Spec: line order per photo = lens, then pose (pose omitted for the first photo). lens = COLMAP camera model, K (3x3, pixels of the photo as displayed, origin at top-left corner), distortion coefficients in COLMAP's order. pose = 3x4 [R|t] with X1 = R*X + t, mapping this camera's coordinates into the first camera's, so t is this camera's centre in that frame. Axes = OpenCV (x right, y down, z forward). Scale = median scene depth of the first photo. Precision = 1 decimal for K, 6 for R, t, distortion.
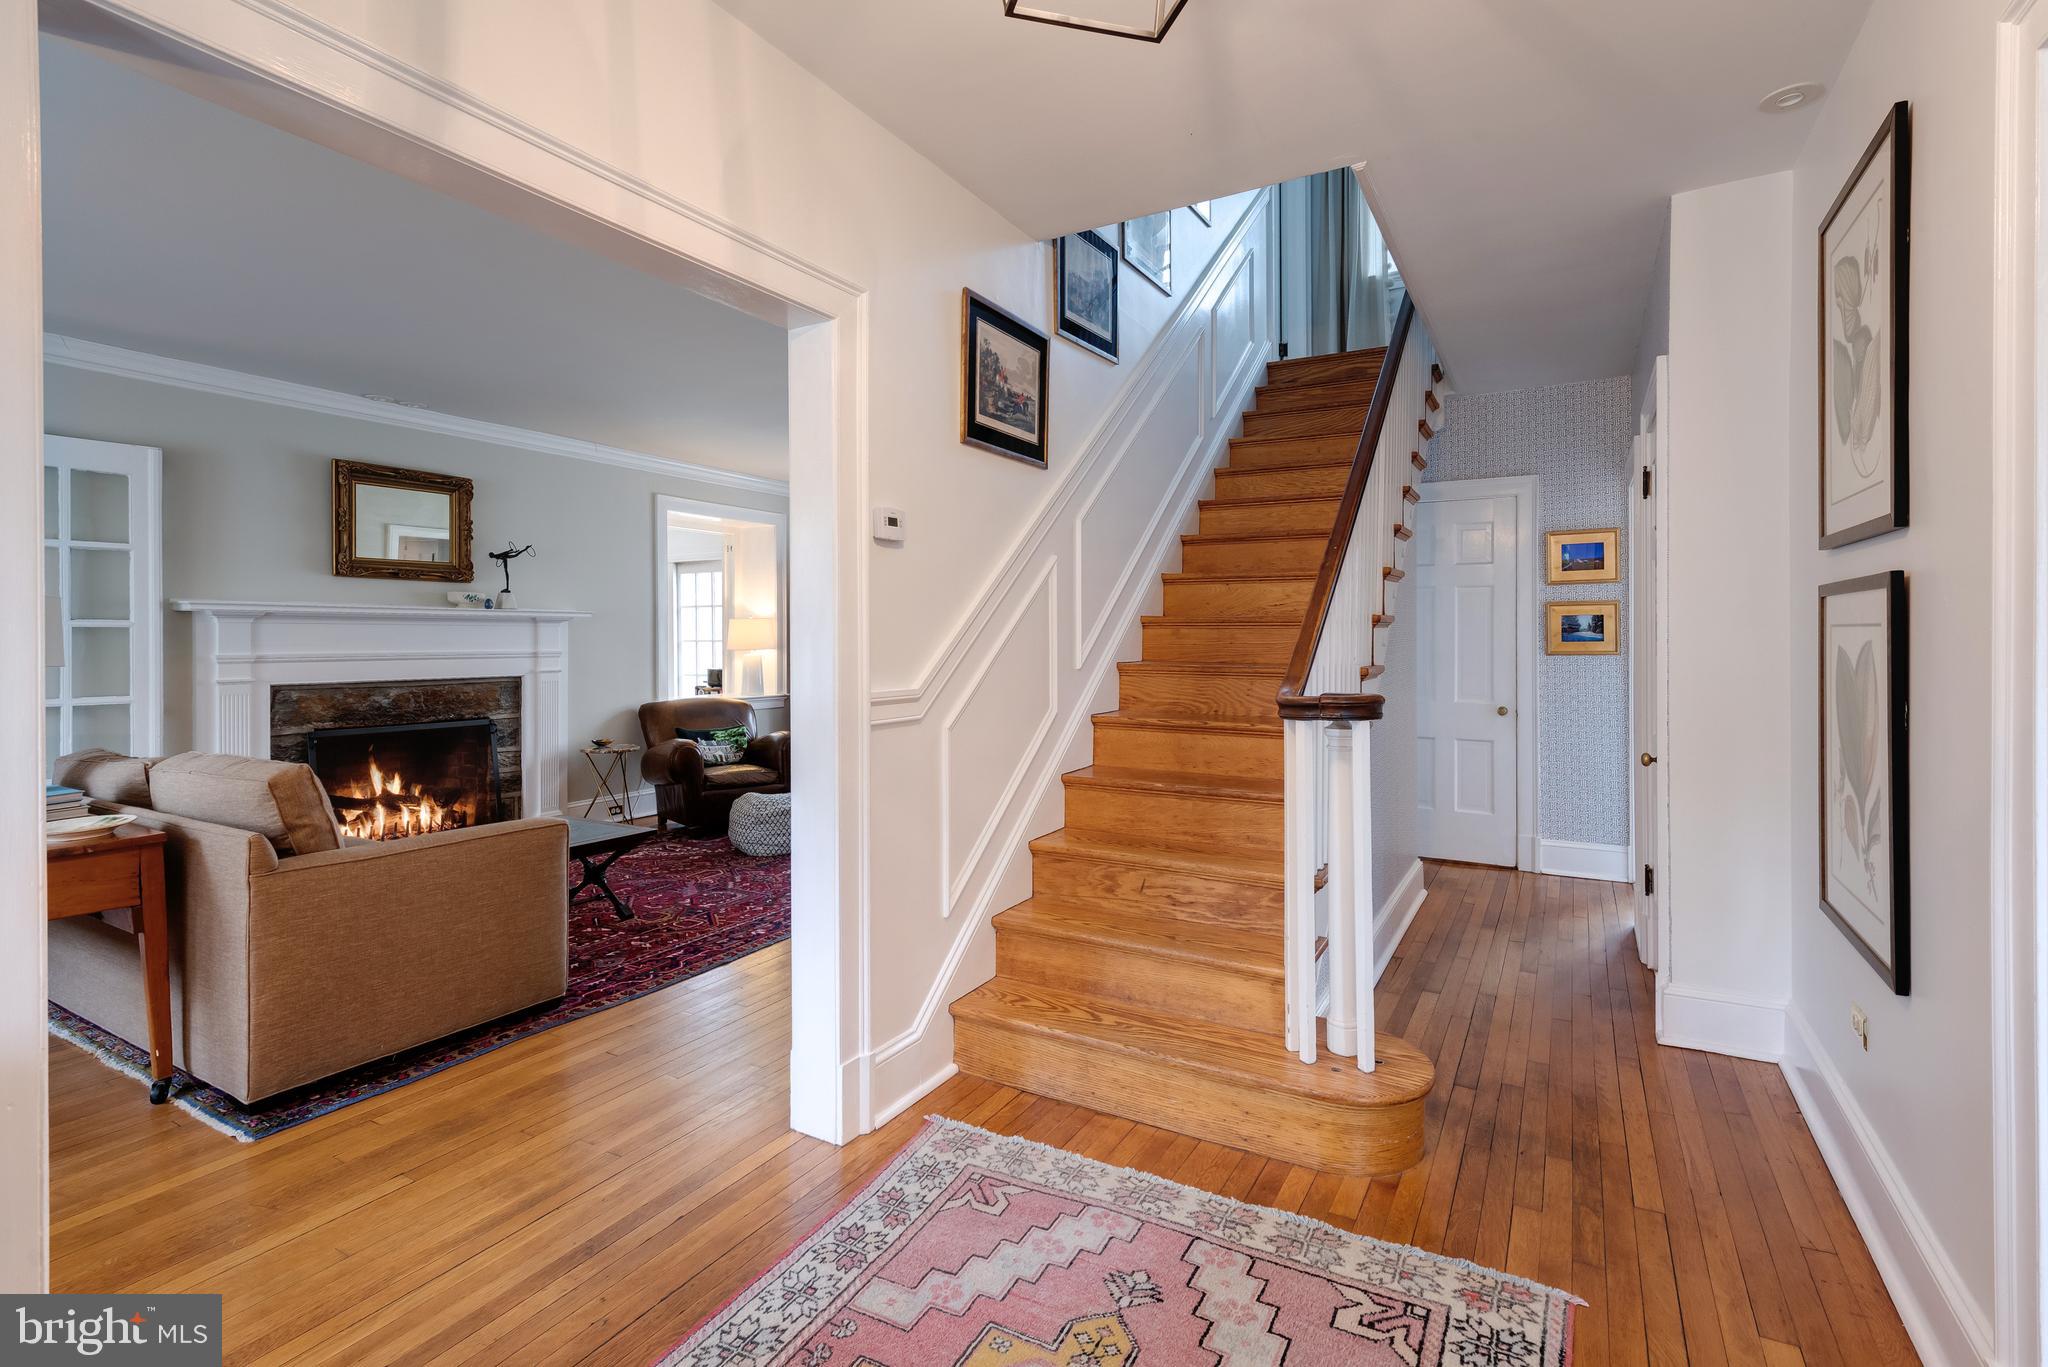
lens RADIAL K [[912.0, 0, 1026.2], [0, 912.0, 635.8], [0, 0, 1]] dist [0.015583, -0.008570]
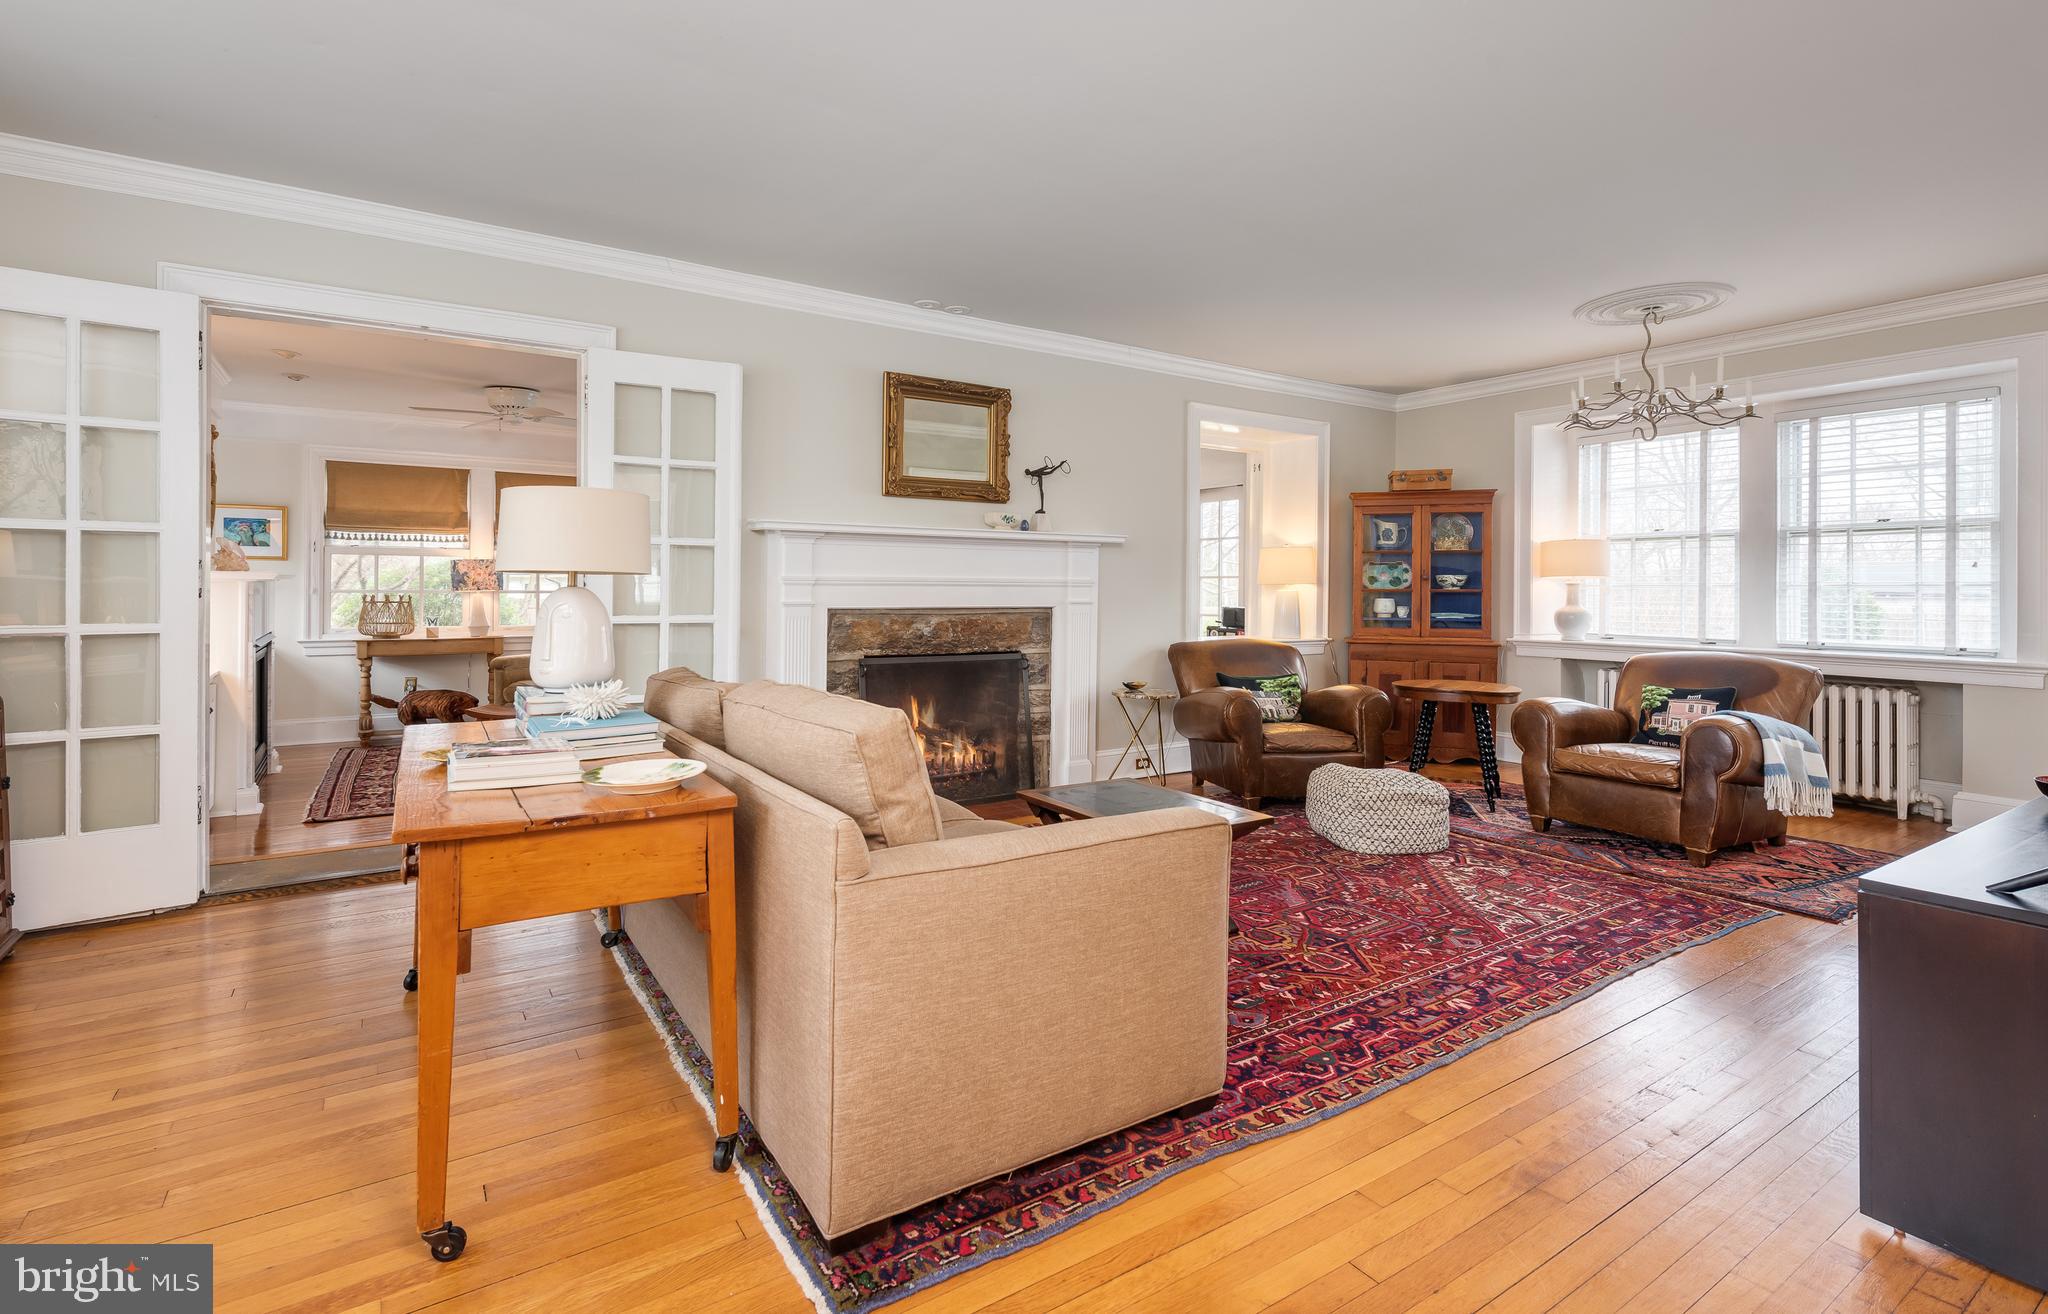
lens RADIAL K [[1003.5, 0, 1156.7], [0, 1003.5, 574.4], [0, 0, 1]] dist [0.004571, -0.013107]
pose [[0.934446, 0.014344, -0.355815, -0.330877], [-0.015866, 0.999873, -0.001361, 0.036908], [0.355751, 0.006917, 0.934555, 0.358780]]
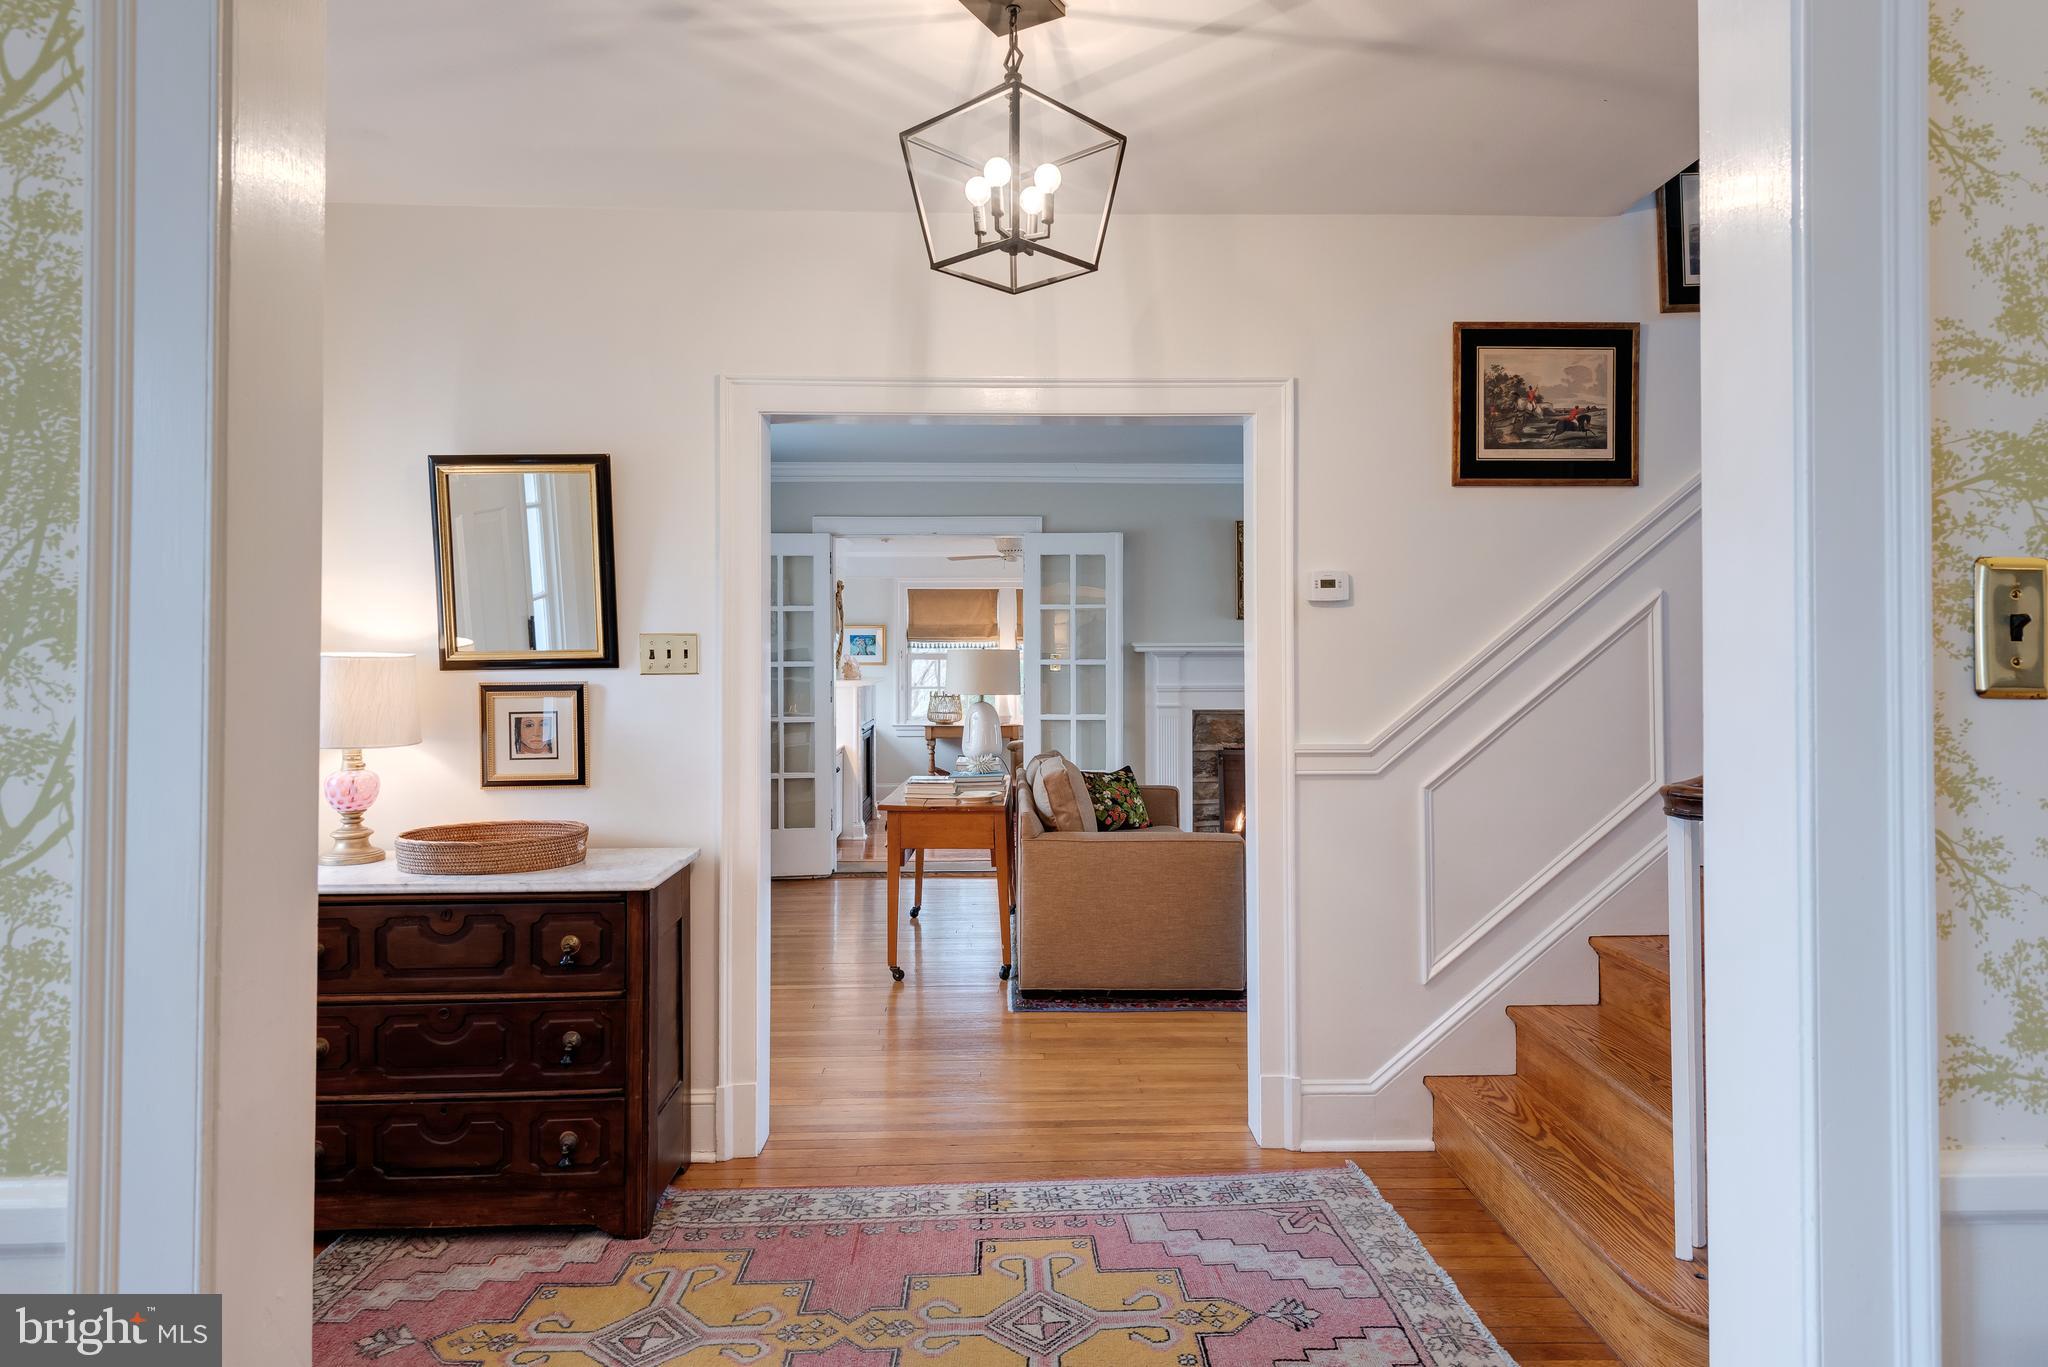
lens RADIAL K [[1015.8, 0, 989.0], [0, 1015.8, 646.2], [0, 0, 1]] dist [-0.000288, -0.001001]
pose [[0.555863, -0.014126, -0.831154, 0.437357], [-0.000100, 0.999854, -0.017060, -0.023630], [0.831274, 0.009566, 0.555780, 0.017580]]
